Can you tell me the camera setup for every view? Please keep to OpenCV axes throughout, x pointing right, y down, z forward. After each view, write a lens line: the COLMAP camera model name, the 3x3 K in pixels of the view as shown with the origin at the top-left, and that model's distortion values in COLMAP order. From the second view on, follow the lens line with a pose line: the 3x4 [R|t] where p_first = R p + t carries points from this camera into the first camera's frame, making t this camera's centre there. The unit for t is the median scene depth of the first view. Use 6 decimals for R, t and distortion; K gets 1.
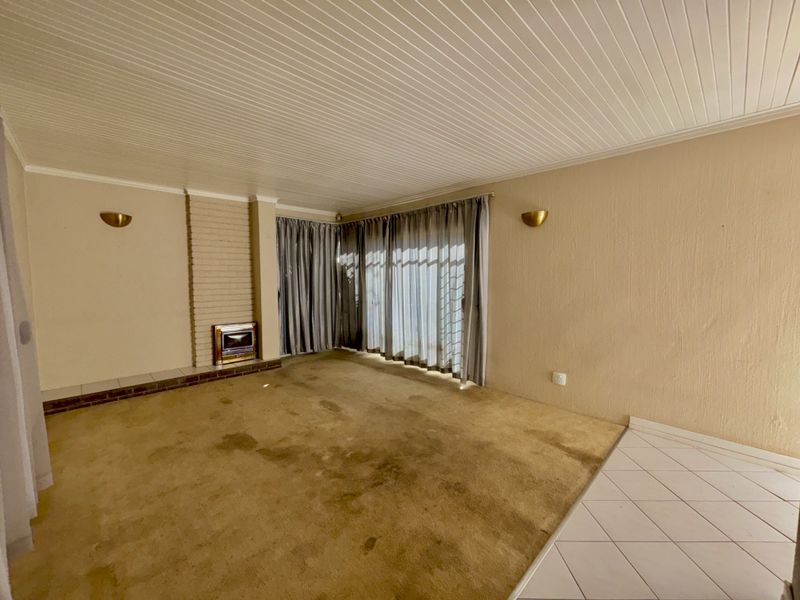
lens RADIAL K [[326.1, 0, 398.3], [0, 326.1, 298.4], [0, 0, 1]] dist [0.003921, -0.000222]
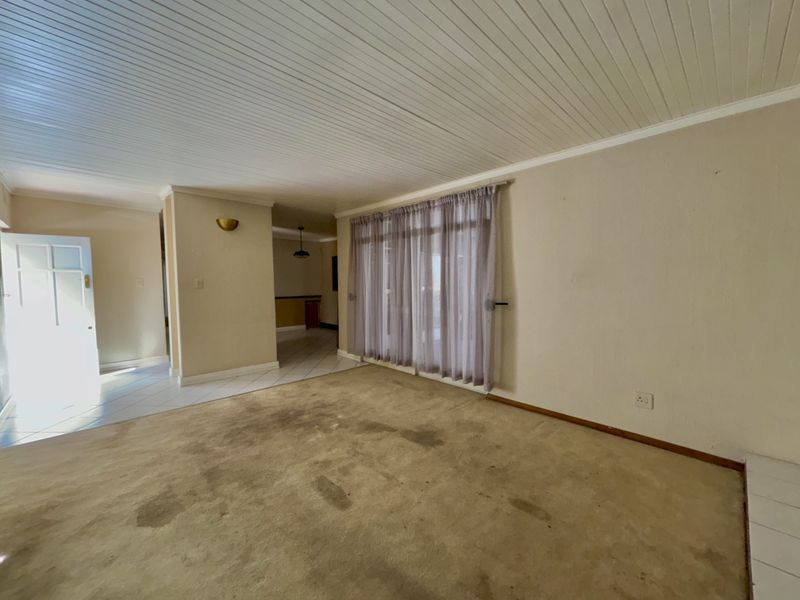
lens RADIAL K [[329.8, 0, 401.0], [0, 329.8, 291.4], [0, 0, 1]] dist [0.000282, -0.000169]
pose [[-0.999976, 0.005678, -0.003852, -0.300109], [0.005226, 0.994068, 0.108636, -0.089356], [0.004446, 0.108613, -0.994074, 1.401106]]
